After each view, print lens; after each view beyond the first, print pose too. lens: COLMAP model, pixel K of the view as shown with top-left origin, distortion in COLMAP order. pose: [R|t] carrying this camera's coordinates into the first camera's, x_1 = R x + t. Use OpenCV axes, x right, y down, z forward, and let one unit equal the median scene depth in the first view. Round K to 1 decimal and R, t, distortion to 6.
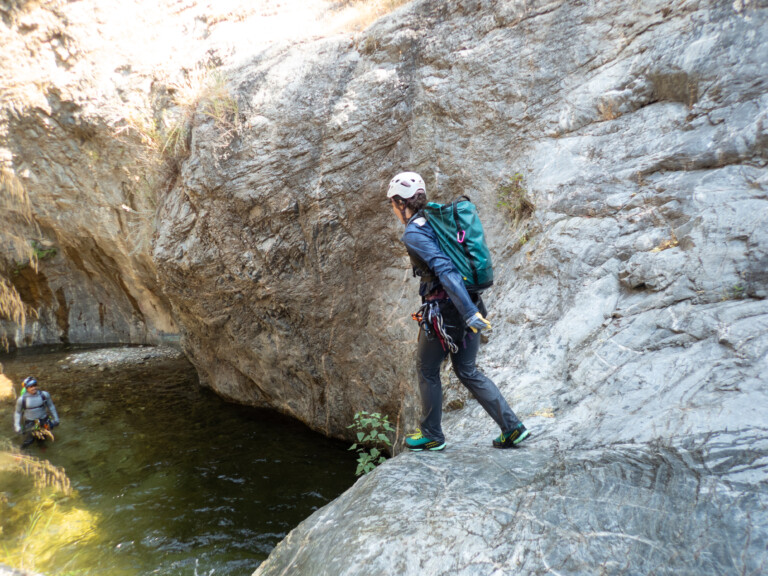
lens RADIAL K [[574.3, 0, 384.0], [0, 574.3, 288.0], [0, 0, 1]] dist [-0.001283, -0.001499]
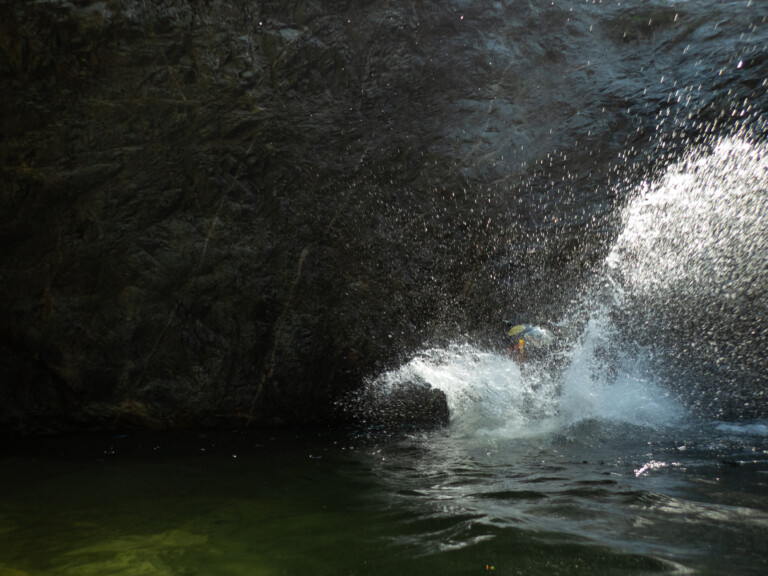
lens RADIAL K [[574.3, 0, 384.0], [0, 574.3, 288.0], [0, 0, 1]] dist [-0.001283, -0.001499]
pose [[0.580865, 0.162534, 0.797608, -0.644416], [0.193812, 0.924068, -0.329448, 0.446152], [-0.790590, 0.345950, 0.505258, 0.728272]]
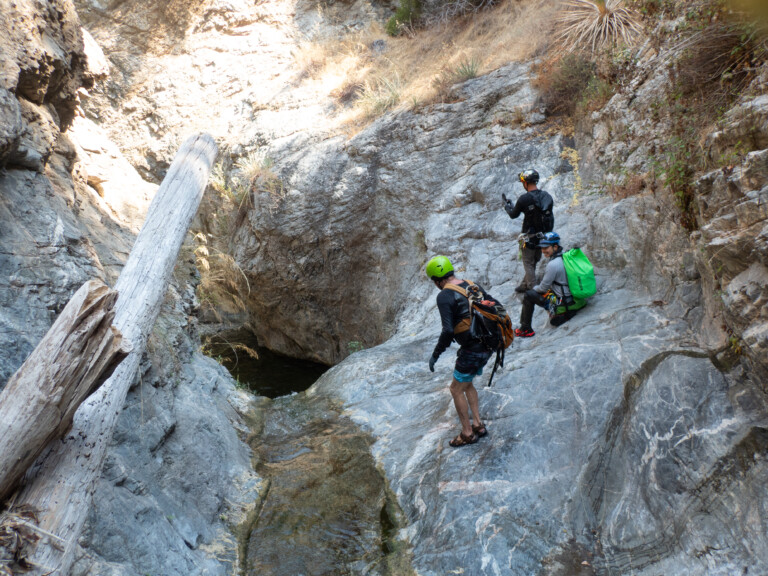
lens RADIAL K [[574.3, 0, 384.0], [0, 574.3, 288.0], [0, 0, 1]] dist [-0.001283, -0.001499]
pose [[0.998547, -0.039640, -0.036509, 0.116001], [0.041224, 0.998193, 0.043718, -0.060617], [0.034710, -0.045159, 0.998377, -0.803821]]
